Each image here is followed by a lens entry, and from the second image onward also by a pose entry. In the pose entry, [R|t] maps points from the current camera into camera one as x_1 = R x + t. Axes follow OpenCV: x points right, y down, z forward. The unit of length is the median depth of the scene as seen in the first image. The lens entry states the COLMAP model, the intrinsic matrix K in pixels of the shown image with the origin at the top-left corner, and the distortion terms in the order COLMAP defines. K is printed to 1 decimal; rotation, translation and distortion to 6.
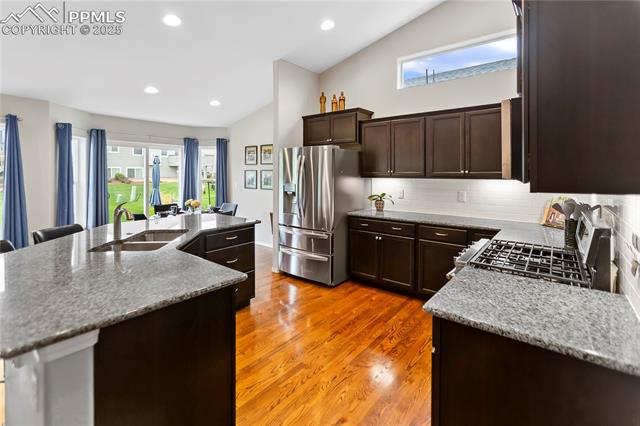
lens RADIAL K [[297.9, 0, 321.8], [0, 297.9, 177.0], [0, 0, 1]] dist [-0.002185, 0.000612]
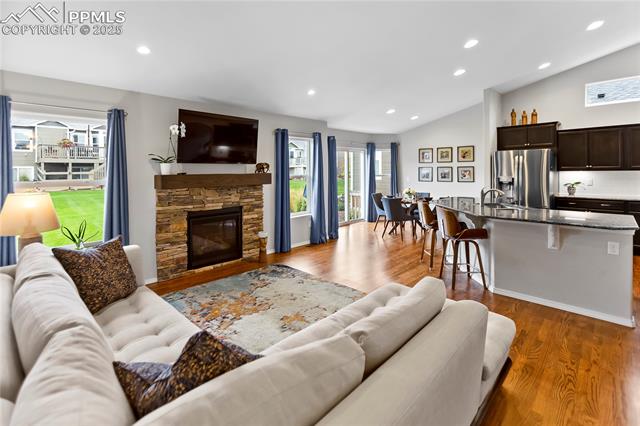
lens RADIAL K [[297.9, 0, 321.8], [0, 297.9, 177.0], [0, 0, 1]] dist [-0.002185, 0.000612]
pose [[0.997702, -0.011142, -0.066837, -0.699960], [0.011947, 0.999861, 0.011656, -0.000175], [0.066698, -0.012427, 0.997696, -0.371915]]
